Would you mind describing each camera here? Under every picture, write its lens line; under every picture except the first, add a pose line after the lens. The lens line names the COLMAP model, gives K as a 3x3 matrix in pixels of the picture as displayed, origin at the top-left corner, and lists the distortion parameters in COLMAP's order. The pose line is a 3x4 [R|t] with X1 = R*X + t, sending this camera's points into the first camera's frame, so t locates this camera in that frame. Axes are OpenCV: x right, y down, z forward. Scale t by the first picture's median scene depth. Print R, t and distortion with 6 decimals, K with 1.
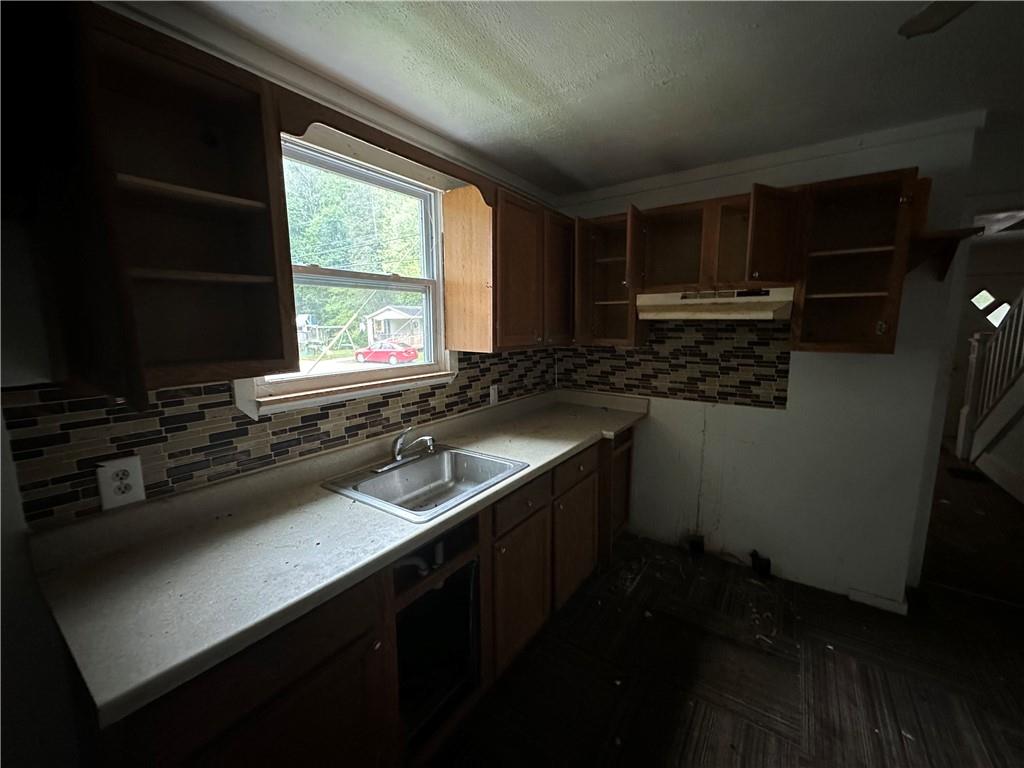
lens RADIAL K [[409.2, 0, 513.2], [0, 409.2, 383.2], [0, 0, 1]] dist [-0.006181, 0.001147]
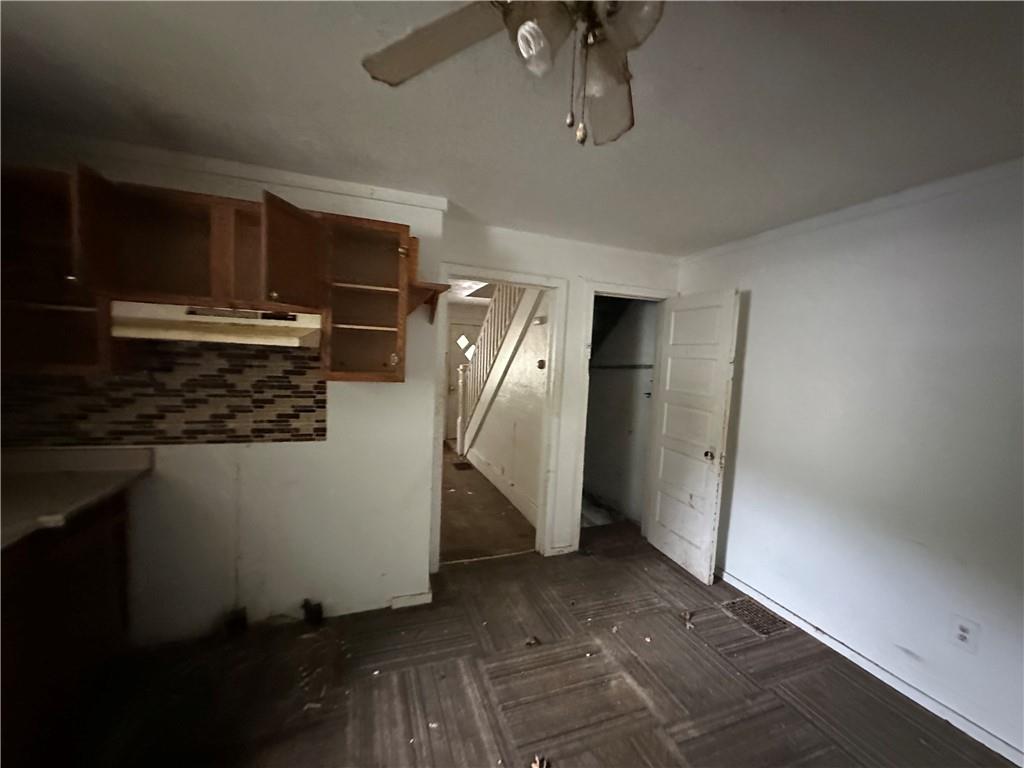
lens RADIAL K [[409.2, 0, 513.2], [0, 409.2, 383.2], [0, 0, 1]] dist [-0.006181, 0.001147]
pose [[0.569923, -0.018763, 0.821484, 0.127289], [0.072420, 0.996996, -0.027471, -0.012481], [-0.818501, 0.075148, 0.569570, 0.074743]]
